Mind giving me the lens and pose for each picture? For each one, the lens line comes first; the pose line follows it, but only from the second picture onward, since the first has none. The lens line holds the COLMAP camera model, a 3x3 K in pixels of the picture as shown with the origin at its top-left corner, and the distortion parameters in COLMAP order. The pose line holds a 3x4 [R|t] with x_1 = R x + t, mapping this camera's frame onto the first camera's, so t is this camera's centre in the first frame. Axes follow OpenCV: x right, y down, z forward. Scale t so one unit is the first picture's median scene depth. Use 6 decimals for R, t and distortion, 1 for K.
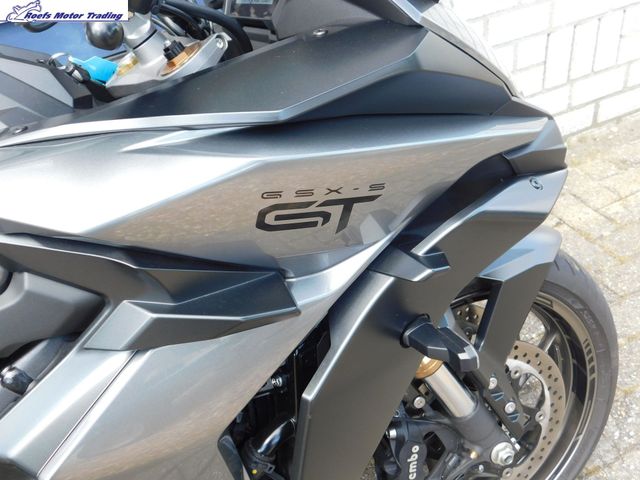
lens RADIAL K [[678.4, 0, 319.7], [0, 678.4, 236.9], [0, 0, 1]] dist [-0.003393, 0.015188]
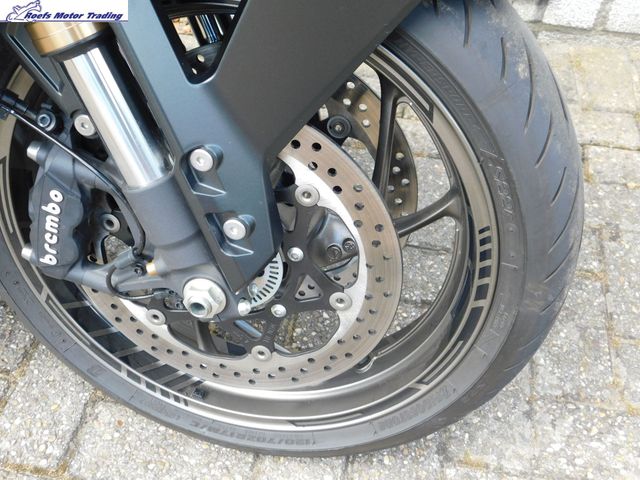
lens RADIAL K [[678.4, 0, 319.7], [0, 678.4, 236.9], [0, 0, 1]] dist [-0.003393, 0.015188]
pose [[0.801999, 0.518782, -0.296080, 0.475976], [-0.443893, 0.849302, 0.285735, 0.073470], [0.399695, -0.097732, 0.911423, 0.525279]]
